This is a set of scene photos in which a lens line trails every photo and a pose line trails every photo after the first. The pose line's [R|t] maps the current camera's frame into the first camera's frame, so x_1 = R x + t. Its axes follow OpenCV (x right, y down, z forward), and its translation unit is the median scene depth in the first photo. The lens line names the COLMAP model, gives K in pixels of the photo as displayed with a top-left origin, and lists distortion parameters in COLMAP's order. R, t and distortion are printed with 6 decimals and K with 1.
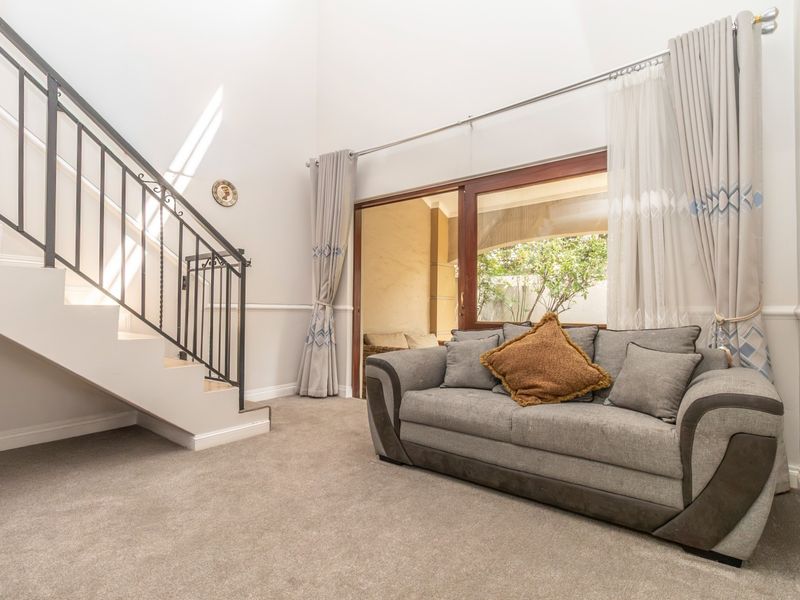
lens RADIAL K [[424.7, 0, 400.3], [0, 424.7, 299.1], [0, 0, 1]] dist [-0.012414, 0.001607]
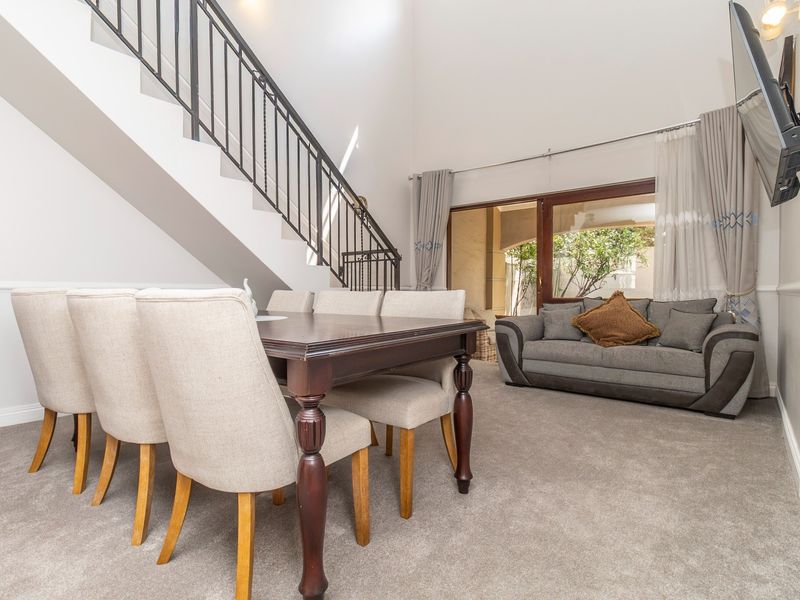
lens RADIAL K [[424.7, 0, 397.0], [0, 424.7, 296.5], [0, 0, 1]] dist [-0.012414, 0.001607]
pose [[0.999438, -0.005679, -0.033041, -0.400897], [0.006992, 0.999185, 0.039765, -0.014206], [0.032789, -0.039974, 0.998663, -0.571012]]
